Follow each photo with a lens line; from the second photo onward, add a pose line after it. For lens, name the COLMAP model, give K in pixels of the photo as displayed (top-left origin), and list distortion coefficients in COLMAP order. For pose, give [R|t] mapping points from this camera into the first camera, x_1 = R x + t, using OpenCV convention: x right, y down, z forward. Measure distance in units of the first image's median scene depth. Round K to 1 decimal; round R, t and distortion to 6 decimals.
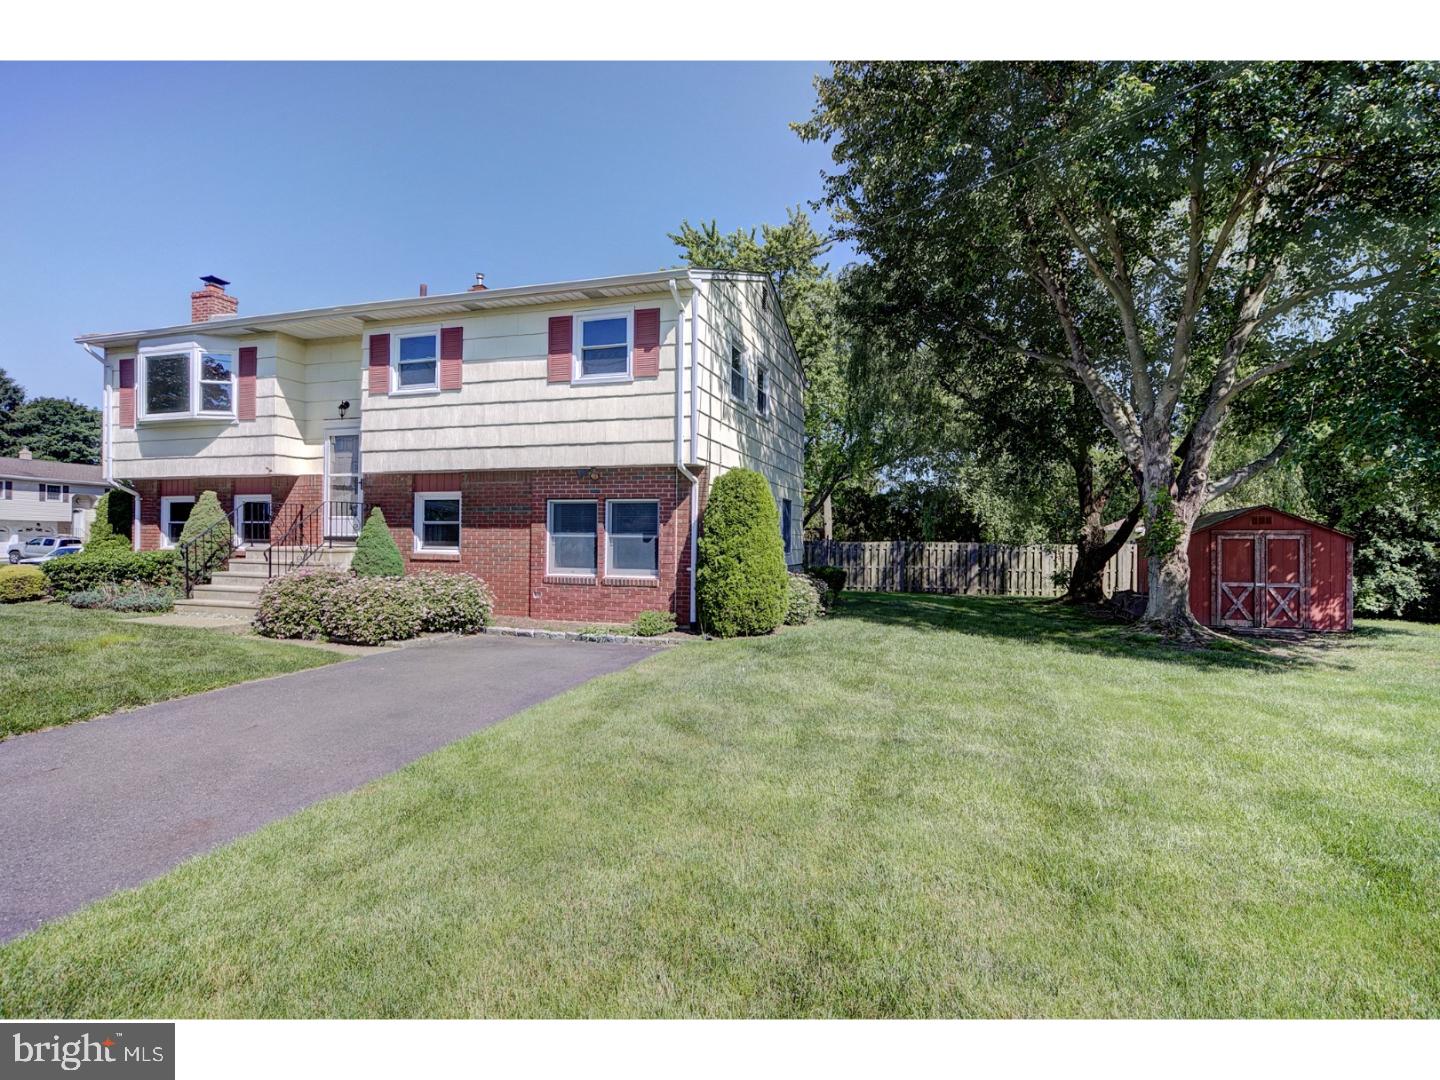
lens RADIAL K [[757.0, 0, 716.5], [0, 757.0, 549.2], [0, 0, 1]] dist [-0.002093, -0.000337]
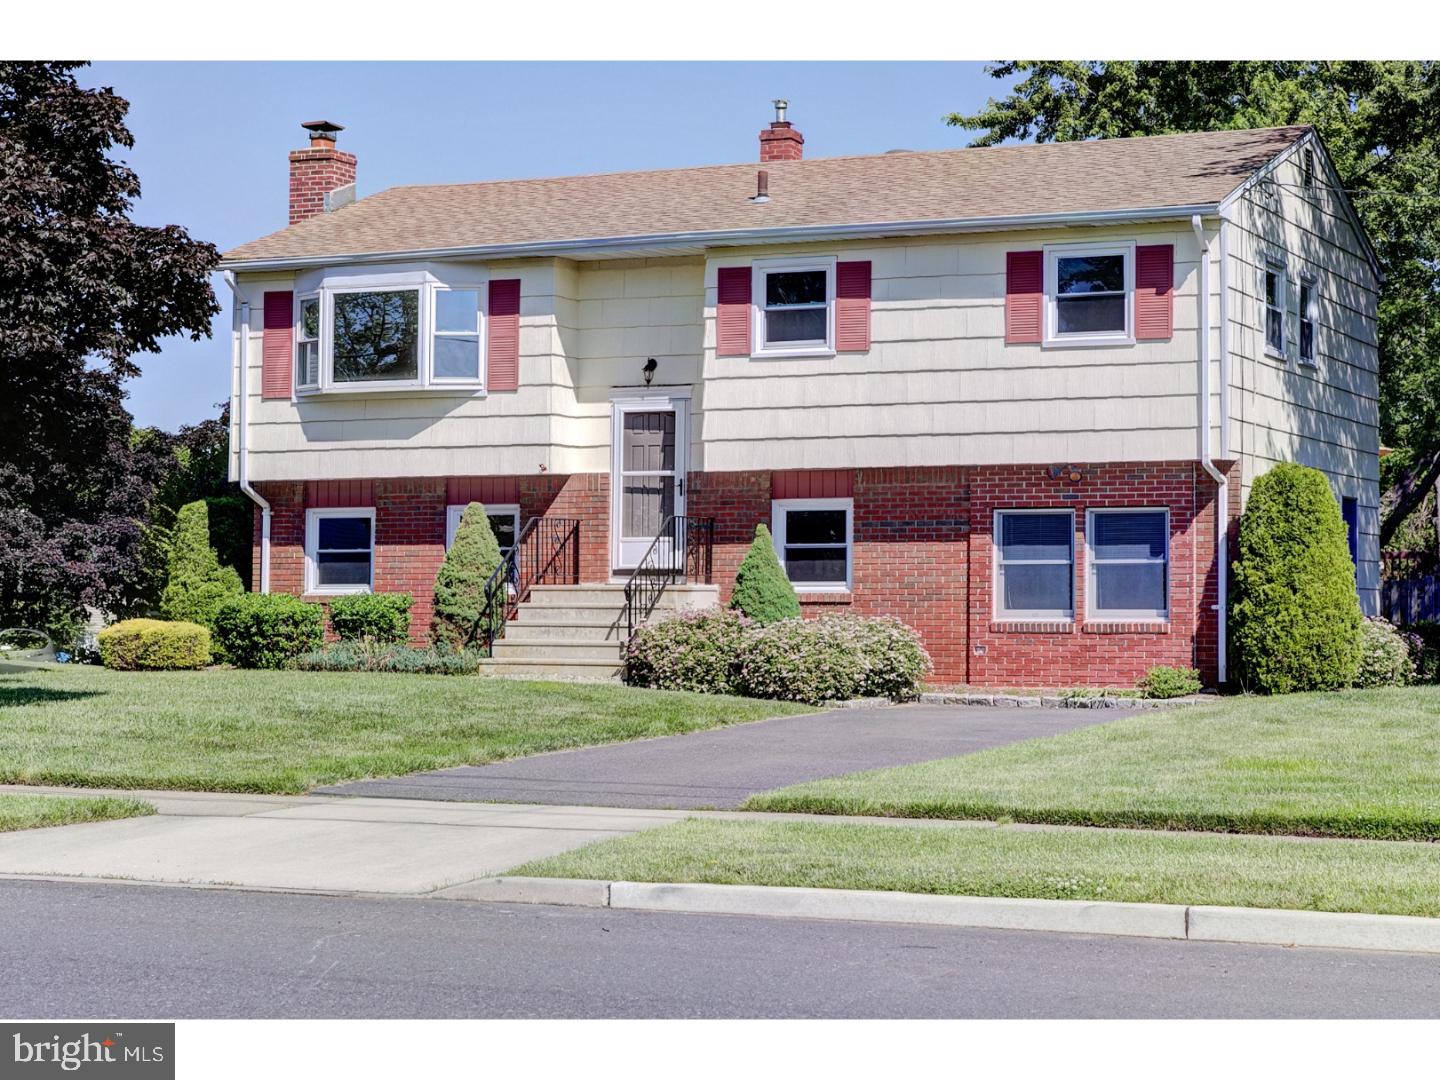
lens RADIAL K [[2945.7, 0, 720.0], [0, 2945.7, 540.0], [0, 0, 1]] dist [0.049067, 0.273192]
pose [[0.994478, -0.012170, -0.104238, -0.199793], [0.008339, 0.999277, -0.037107, 0.059967], [0.104614, 0.036033, 0.993860, -1.705382]]
